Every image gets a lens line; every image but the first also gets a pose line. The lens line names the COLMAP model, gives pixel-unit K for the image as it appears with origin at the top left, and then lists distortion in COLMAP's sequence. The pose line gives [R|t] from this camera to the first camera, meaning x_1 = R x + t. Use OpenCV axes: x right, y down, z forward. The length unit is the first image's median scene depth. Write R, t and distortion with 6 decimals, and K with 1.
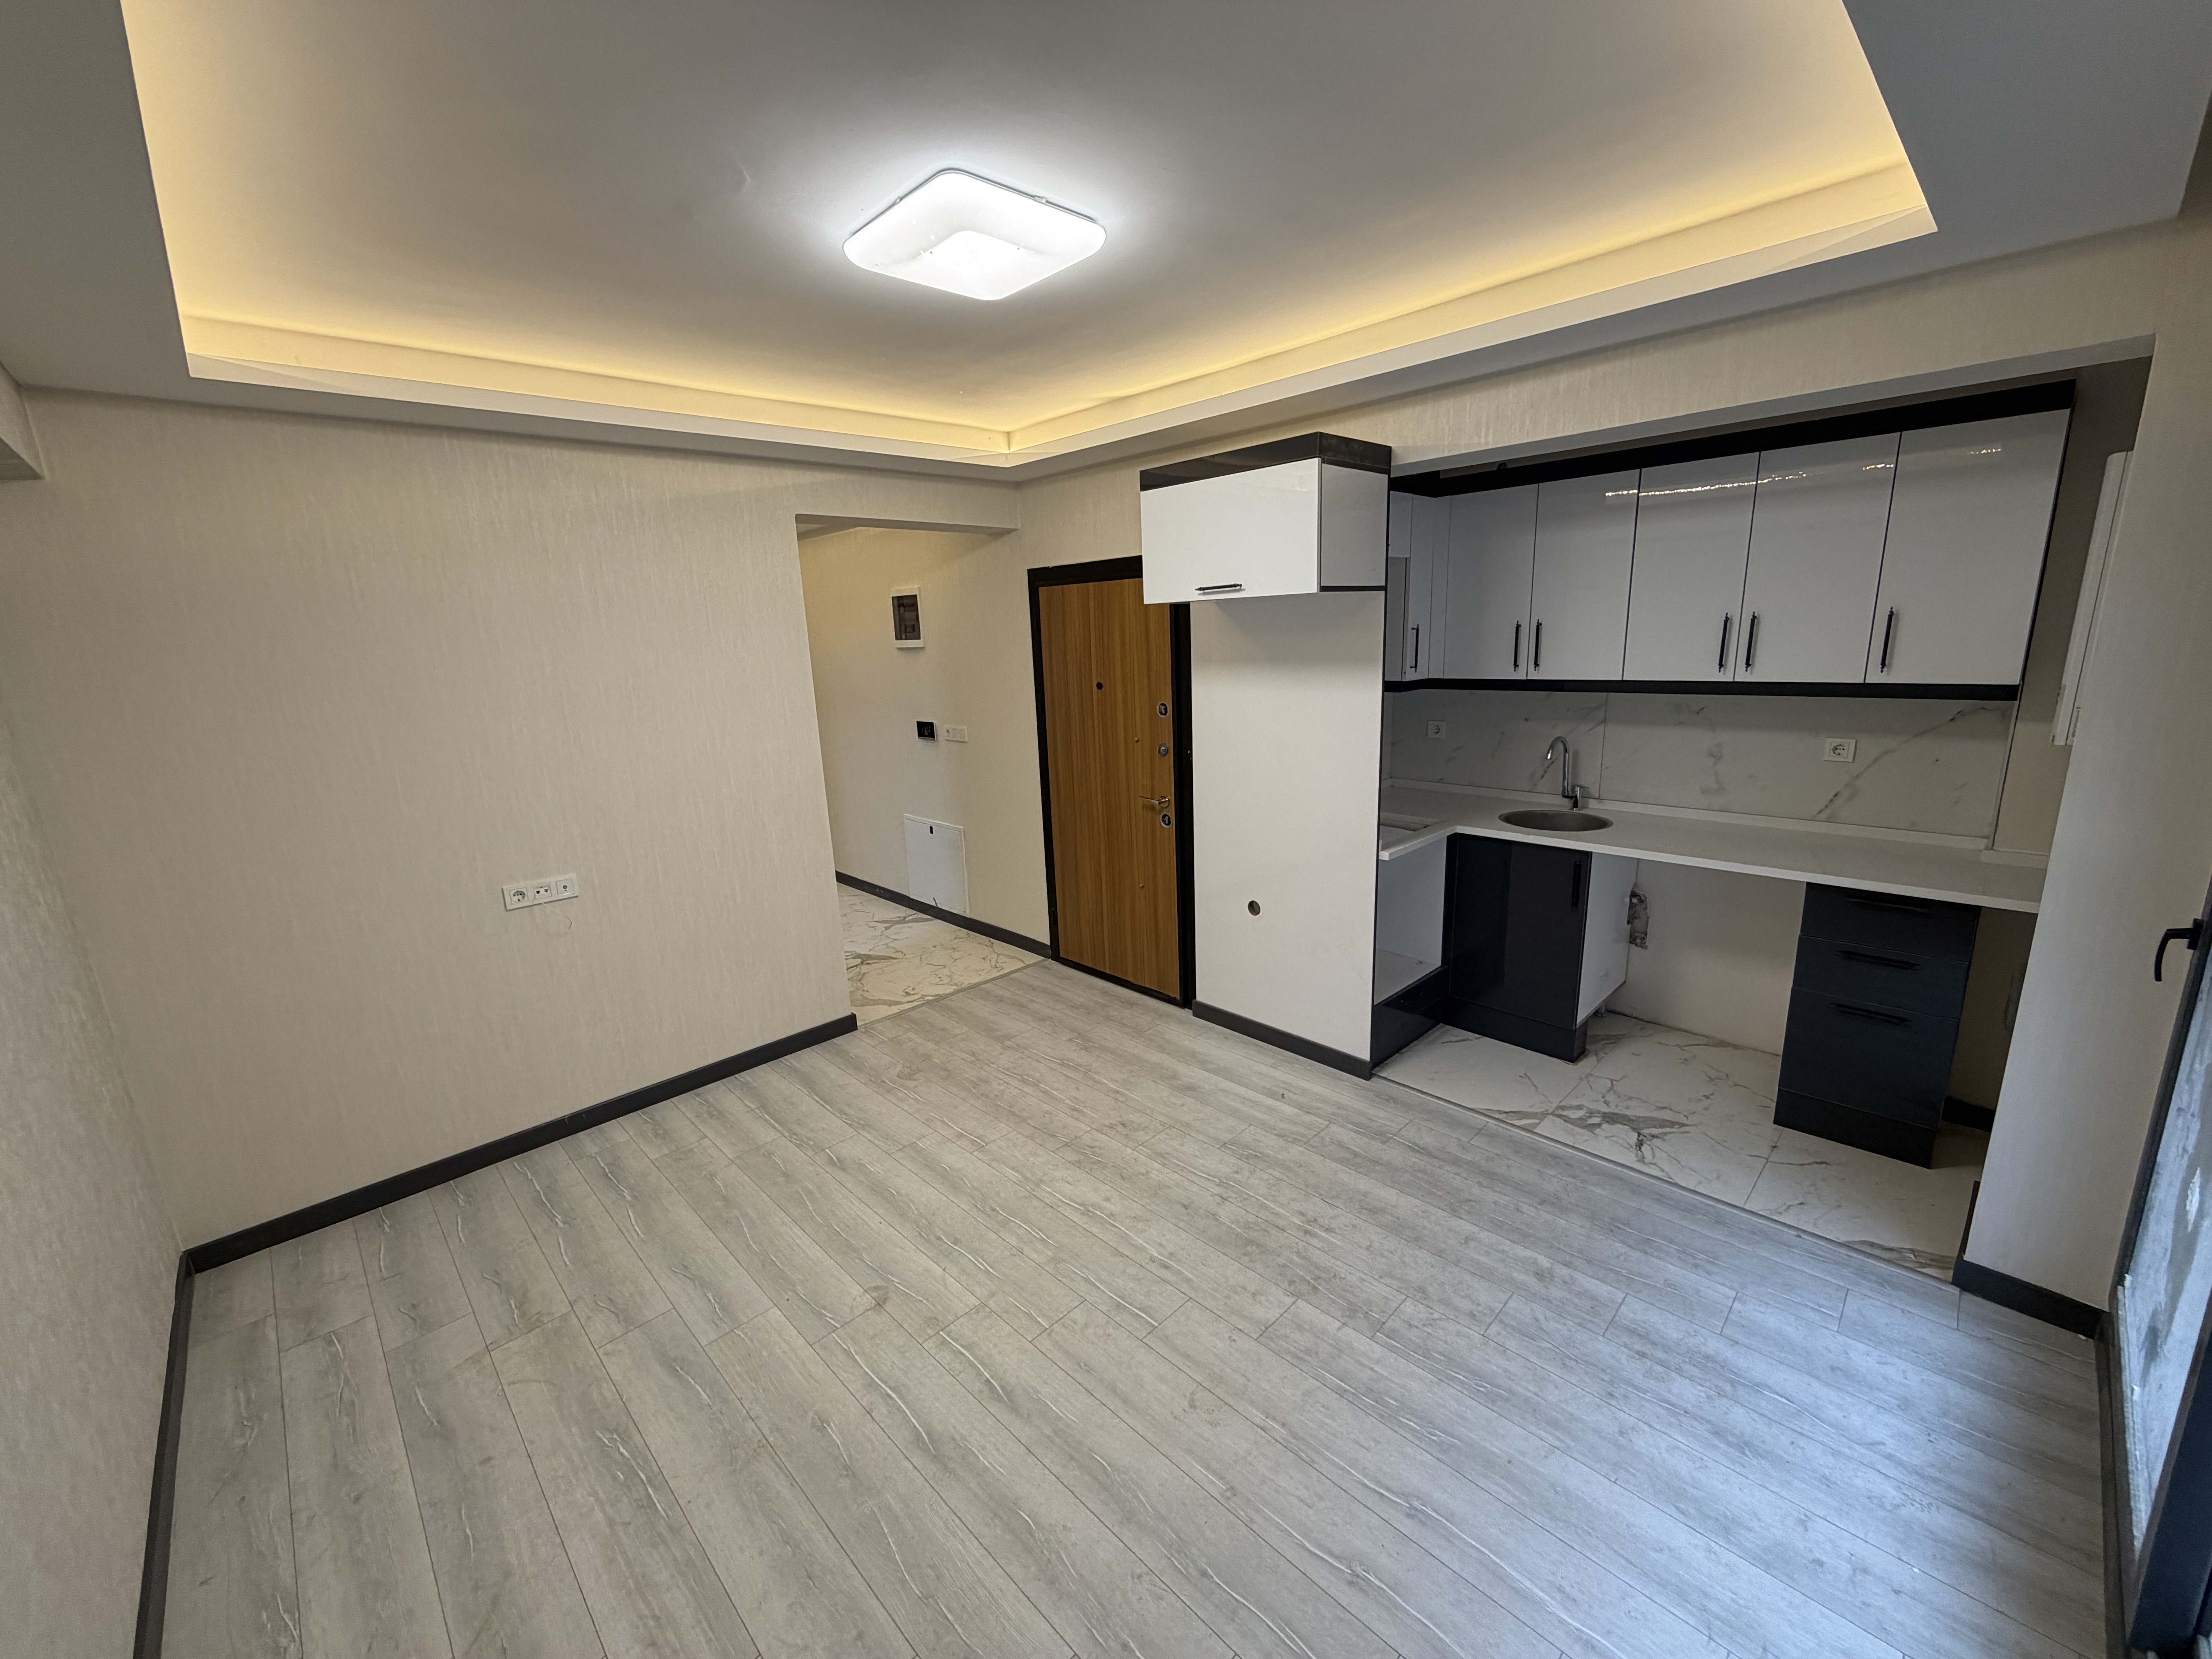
lens RADIAL K [[881.2, 0, 1100.6], [0, 881.2, 829.8], [0, 0, 1]] dist [-0.000617, 0.000299]
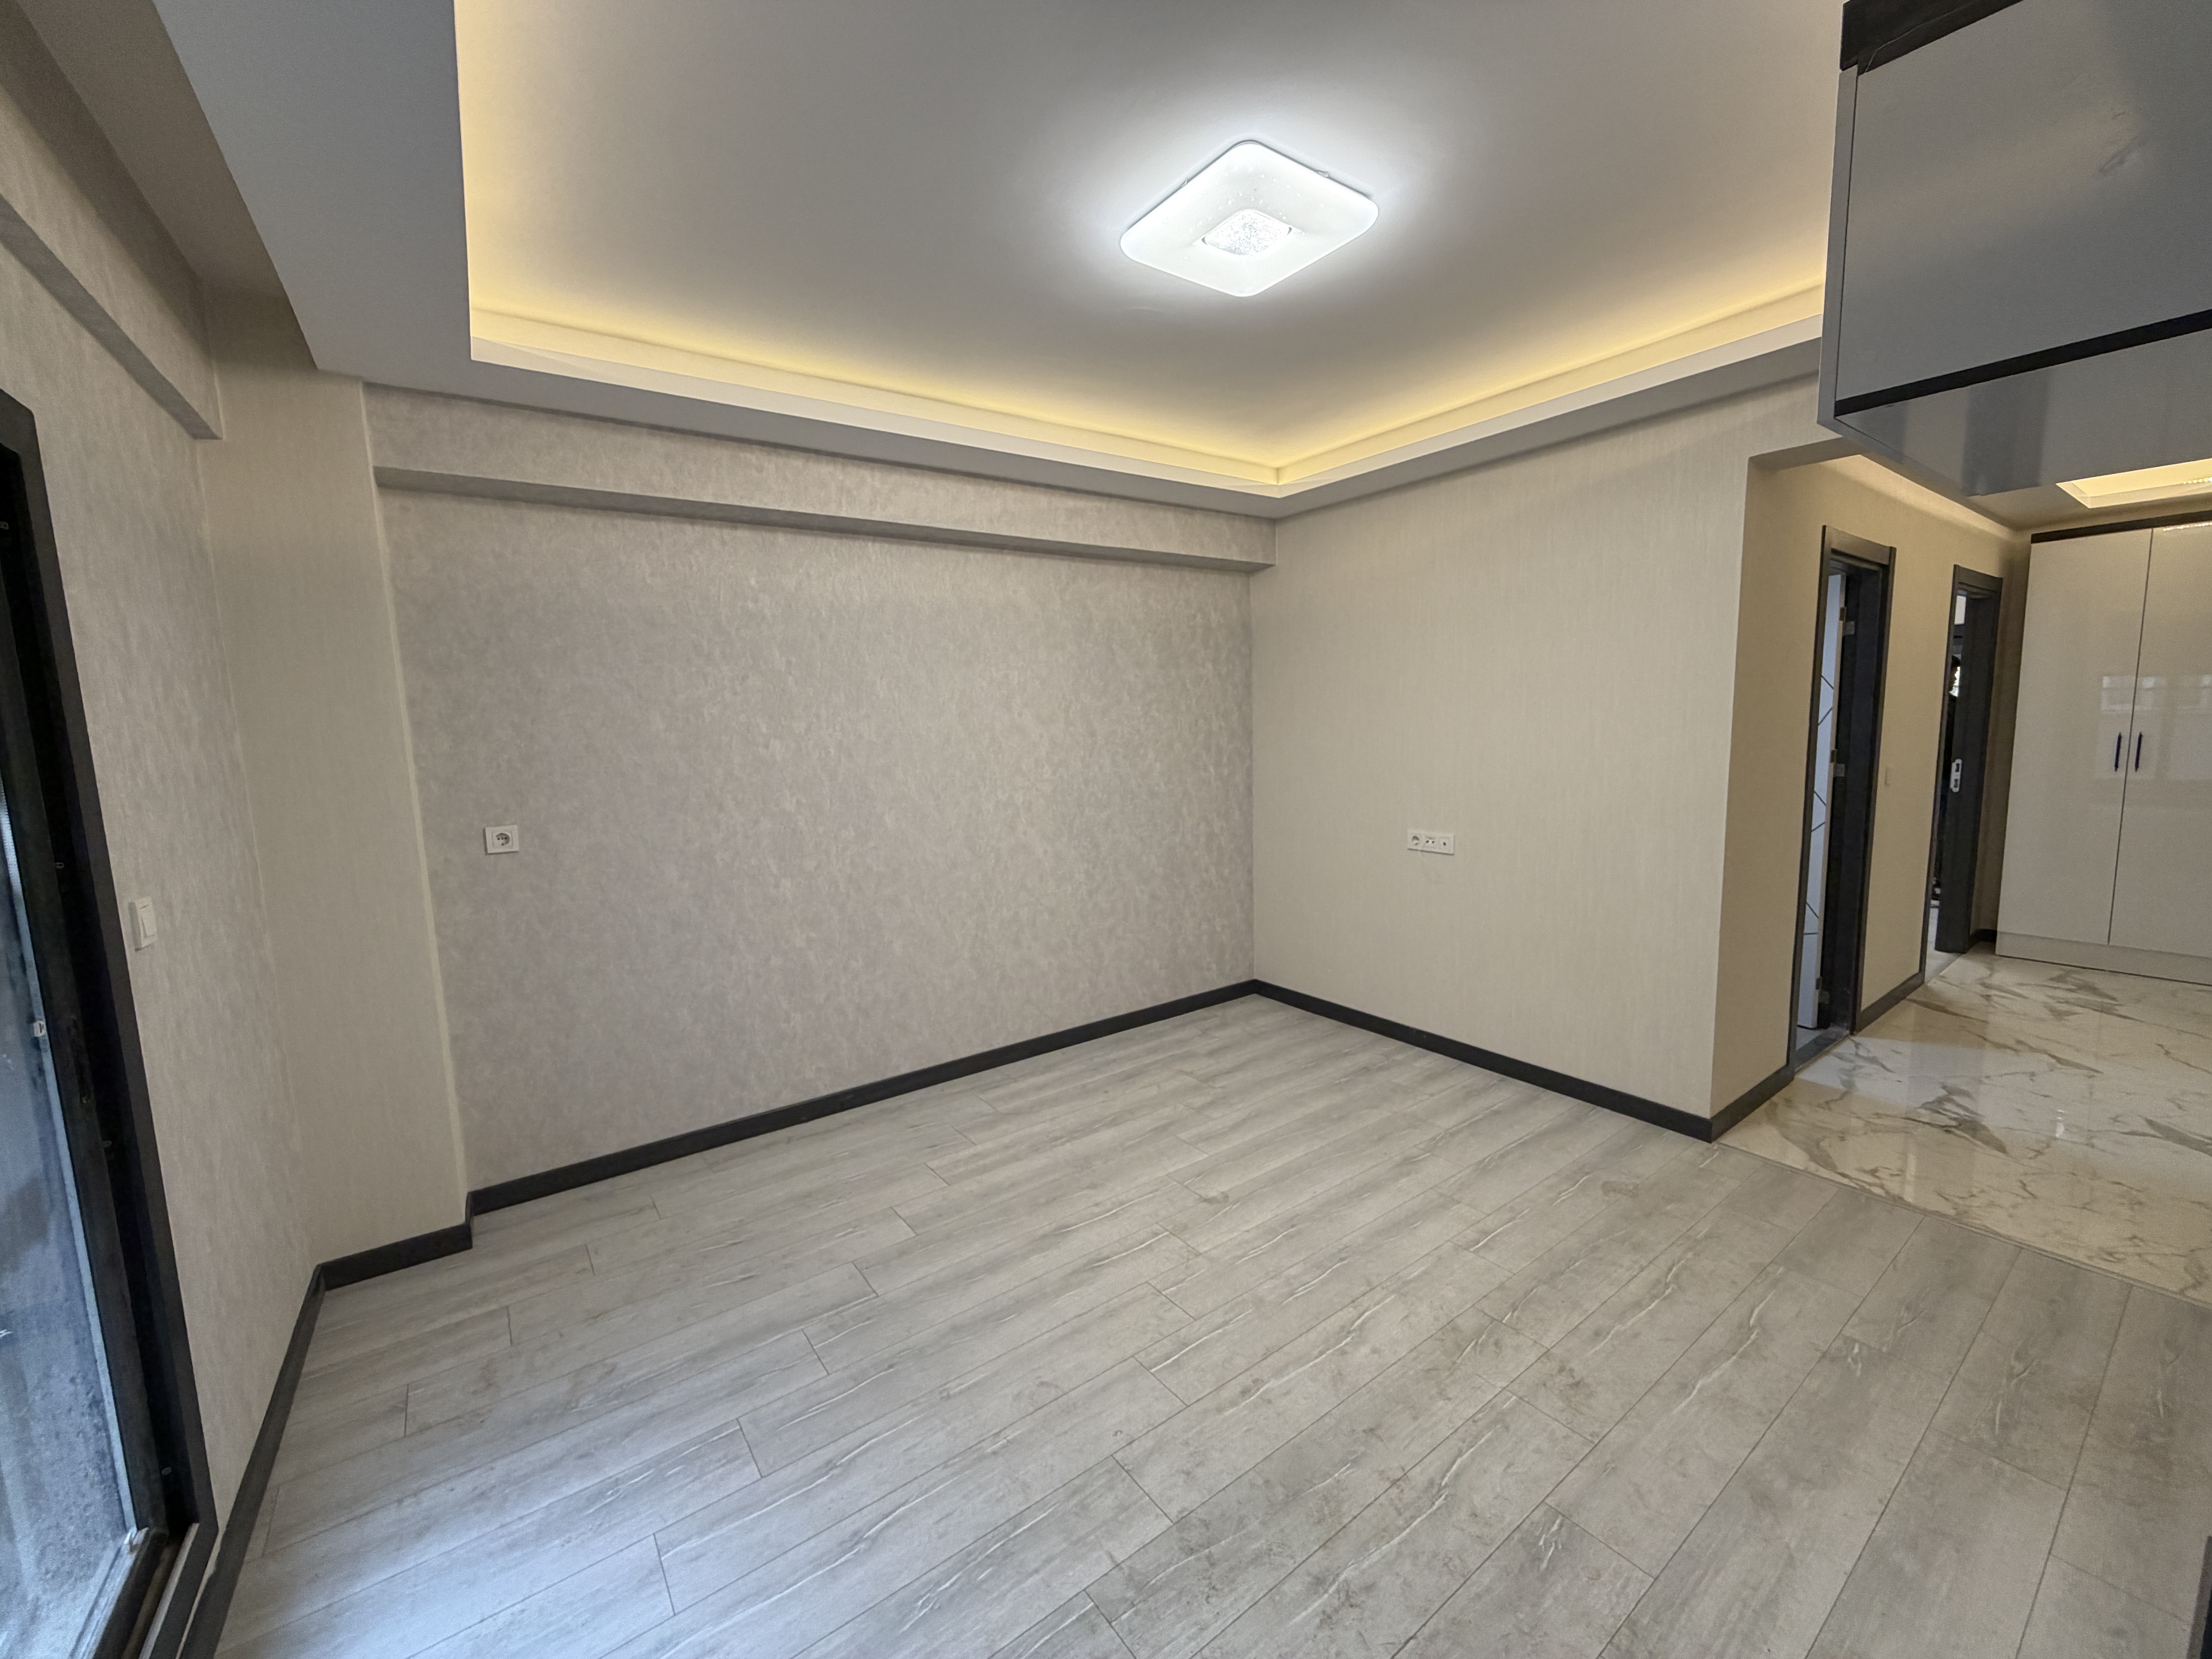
lens RADIAL K [[881.2, 0, 1098.8], [0, 881.2, 830.6], [0, 0, 1]] dist [-0.000617, 0.000299]
pose [[-0.143111, 0.169953, -0.975005, 0.757726], [-0.189082, 0.962305, 0.195492, -0.118441], [0.971477, 0.212333, -0.105581, 0.821891]]
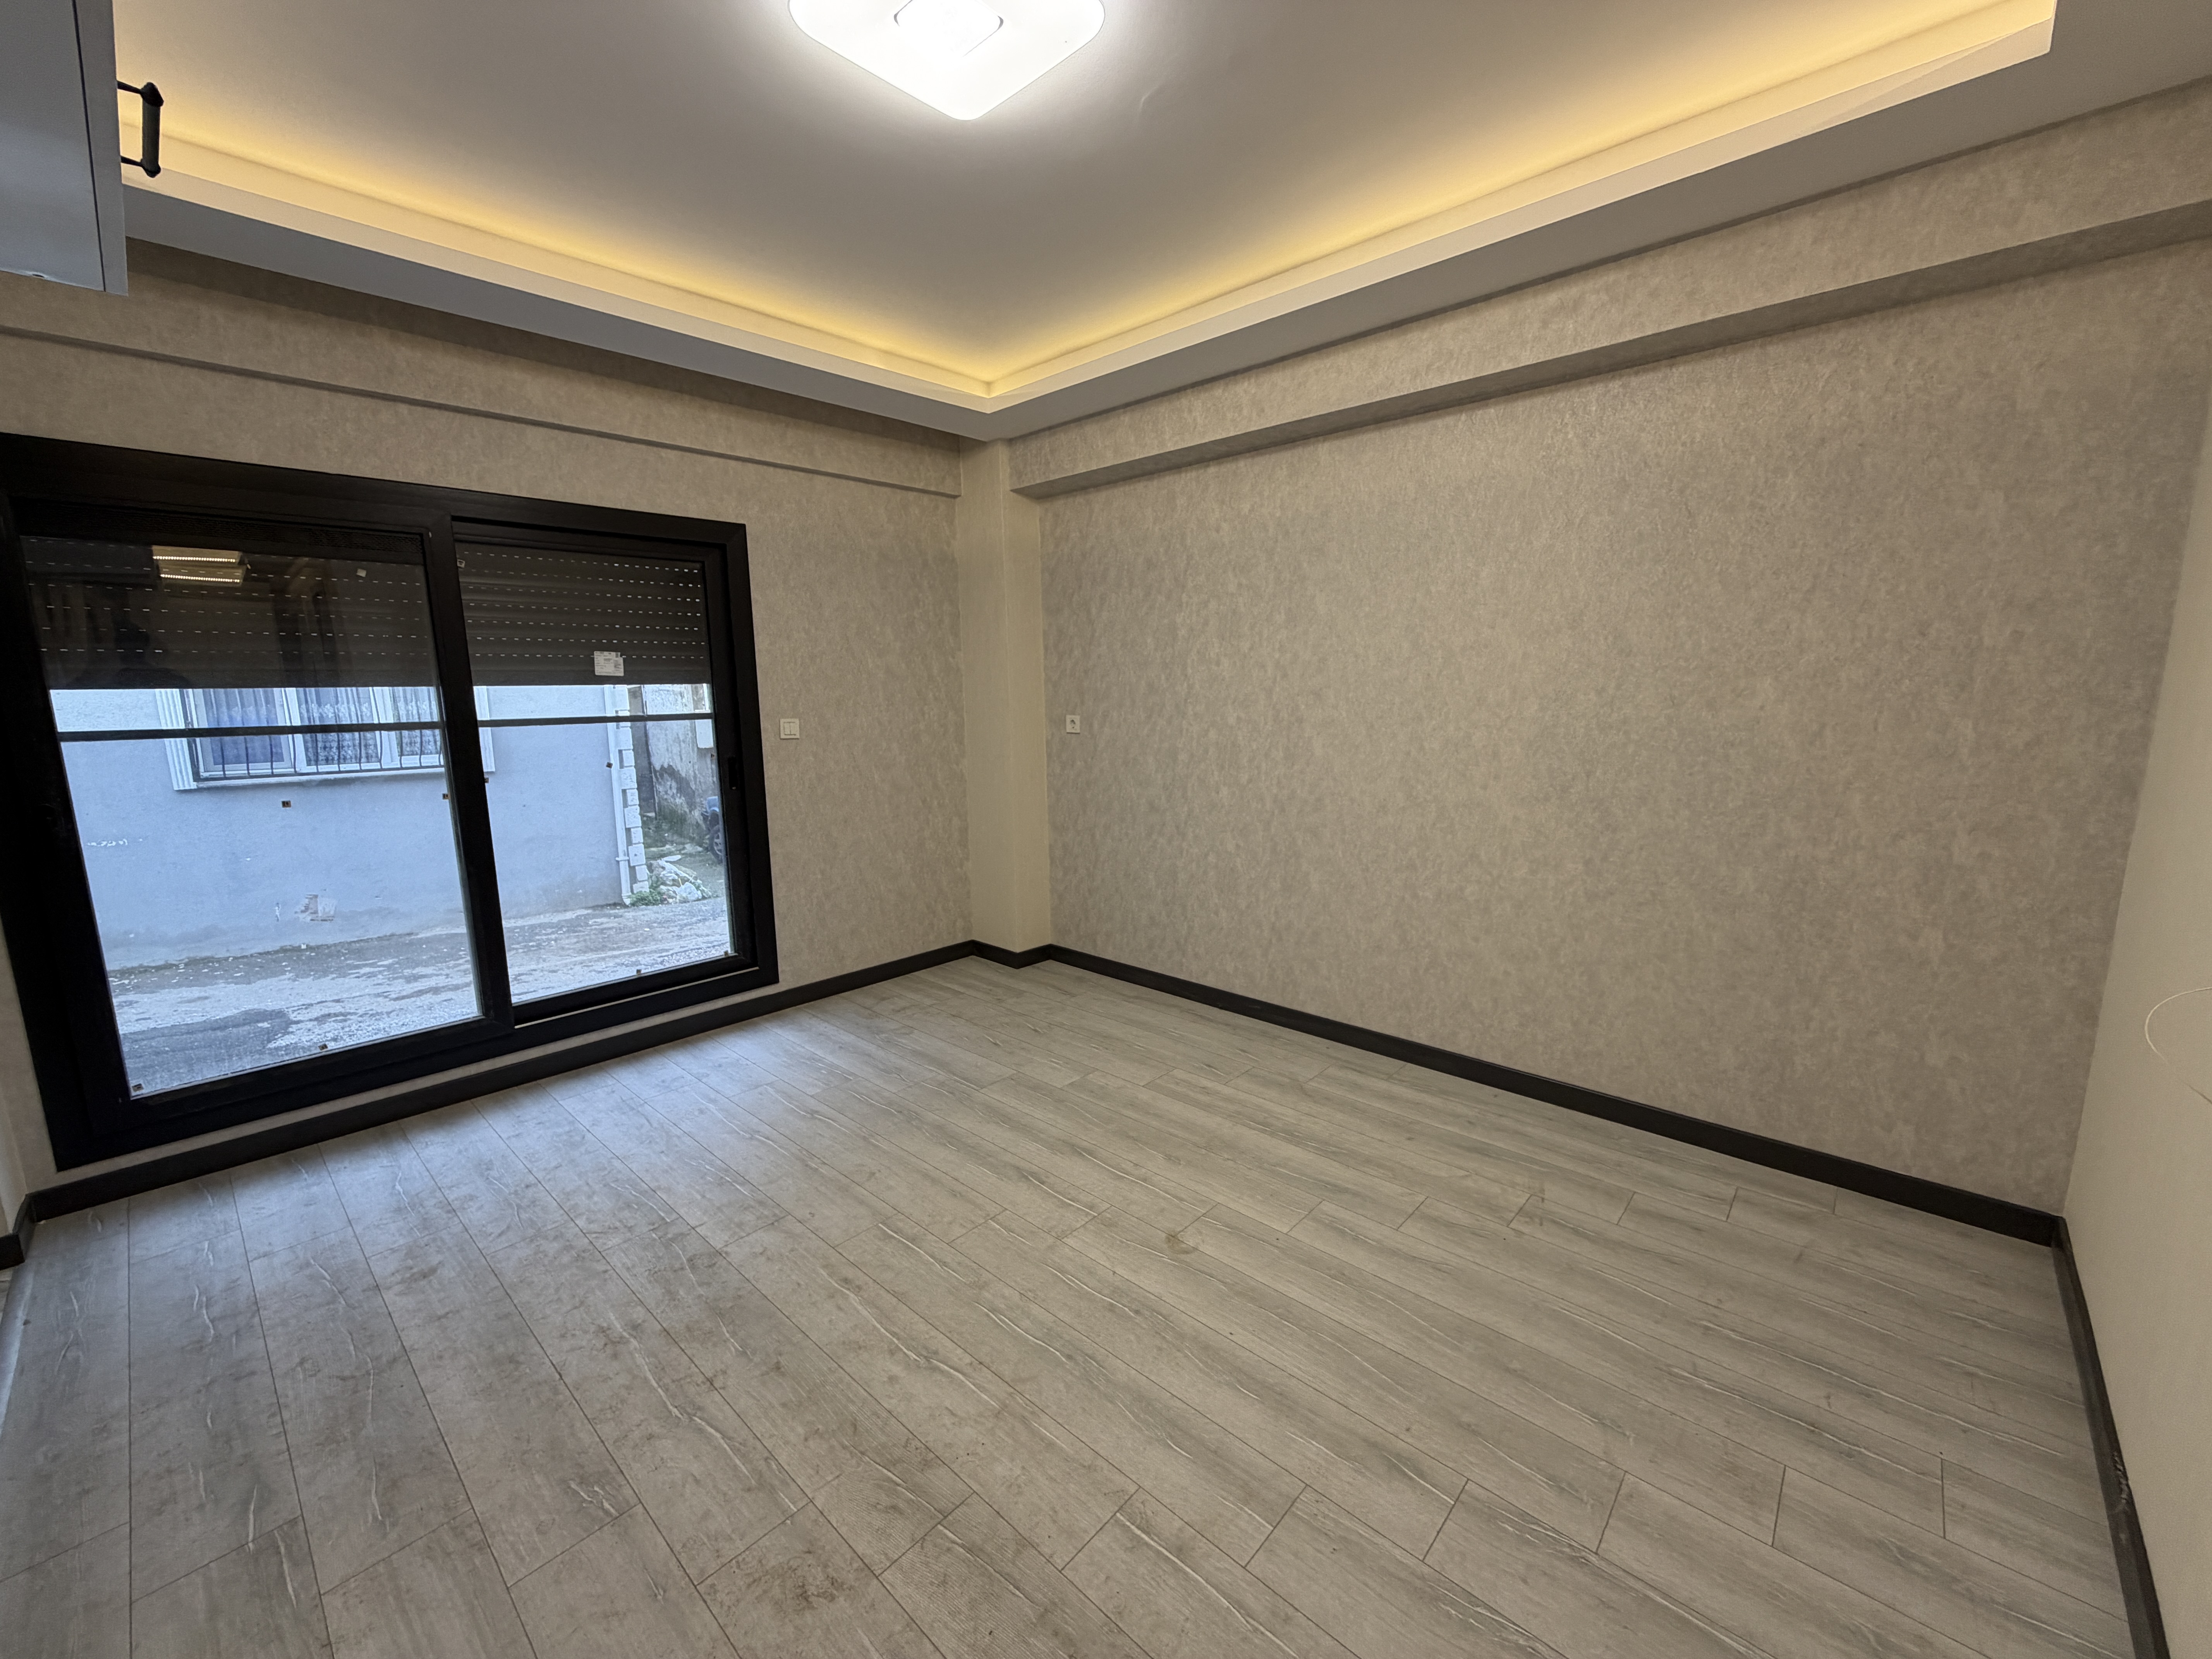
lens RADIAL K [[881.2, 0, 1099.9], [0, 881.2, 829.1], [0, 0, 1]] dist [-0.000617, 0.000299]
pose [[-0.996864, 0.065049, -0.045070, -0.150241], [0.042913, 0.922844, 0.382777, -0.198576], [0.066491, 0.379642, -0.922741, 1.570662]]
